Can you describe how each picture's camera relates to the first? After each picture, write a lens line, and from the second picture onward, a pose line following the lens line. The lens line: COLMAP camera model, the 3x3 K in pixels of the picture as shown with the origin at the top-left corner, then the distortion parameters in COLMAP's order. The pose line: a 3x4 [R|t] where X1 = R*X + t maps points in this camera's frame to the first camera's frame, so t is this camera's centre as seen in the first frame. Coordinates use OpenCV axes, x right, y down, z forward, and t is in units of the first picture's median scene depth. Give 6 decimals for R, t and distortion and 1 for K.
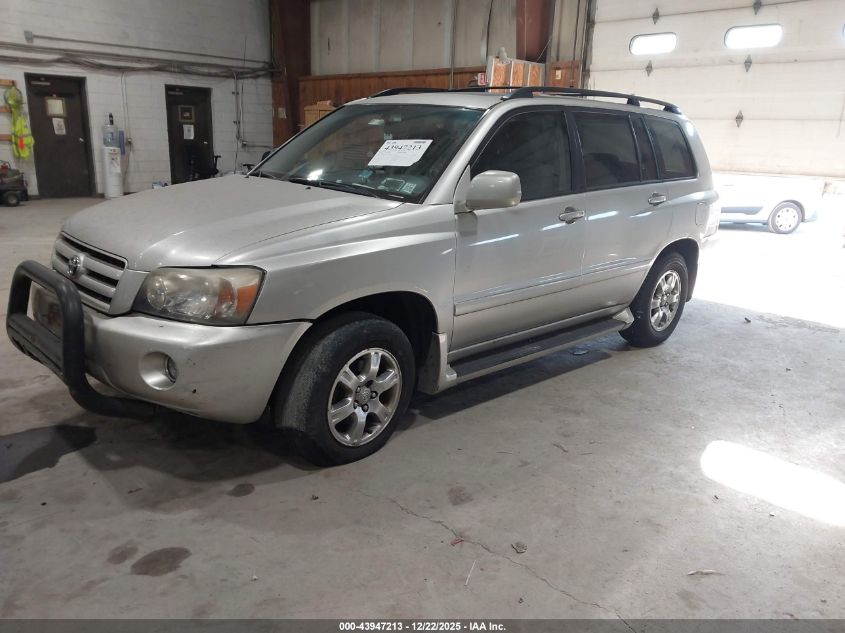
lens RADIAL K [[674.8, 0, 418.6], [0, 674.8, 318.1], [0, 0, 1]] dist [0.002204, -0.000779]
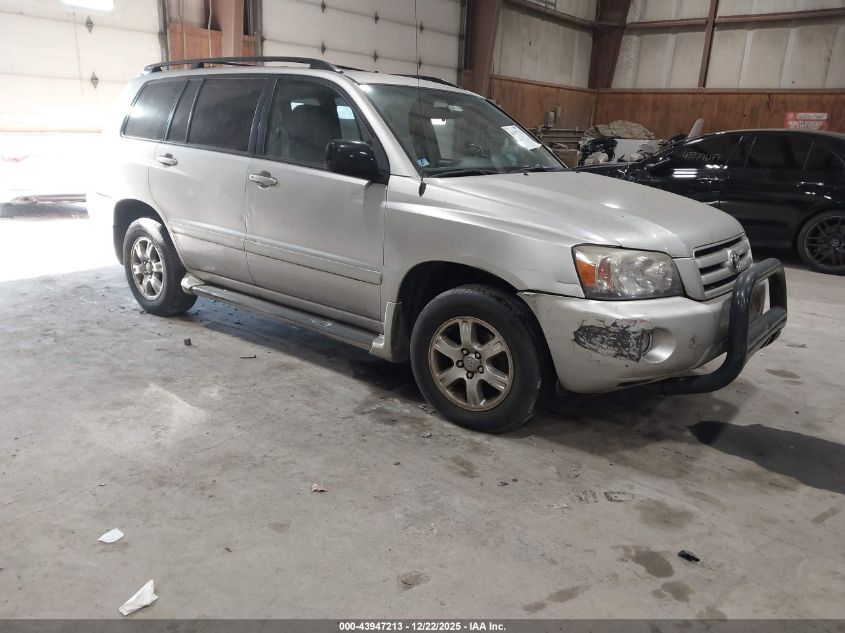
lens RADIAL K [[674.8, 0, 418.6], [0, 674.8, 318.1], [0, 0, 1]] dist [0.002204, -0.000779]
pose [[-0.120045, -0.341822, 0.932066, -1.621180], [0.245192, 0.899563, 0.361481, -0.561881], [-0.962014, 0.271929, -0.024177, 1.665275]]
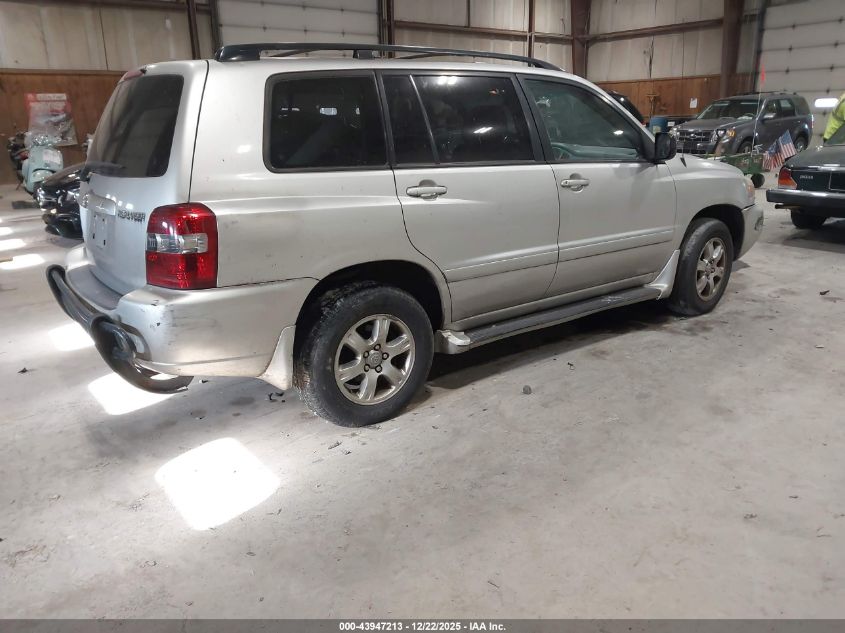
lens RADIAL K [[694.4, 0, 422.9], [0, 694.4, 330.5], [0, 0, 1]] dist [-0.015134, -0.008381]
pose [[-0.992837, -0.079350, 0.089322, 0.742558], [-0.013961, 0.819536, 0.572857, -1.129947], [-0.118659, 0.567507, -0.814774, 3.961150]]
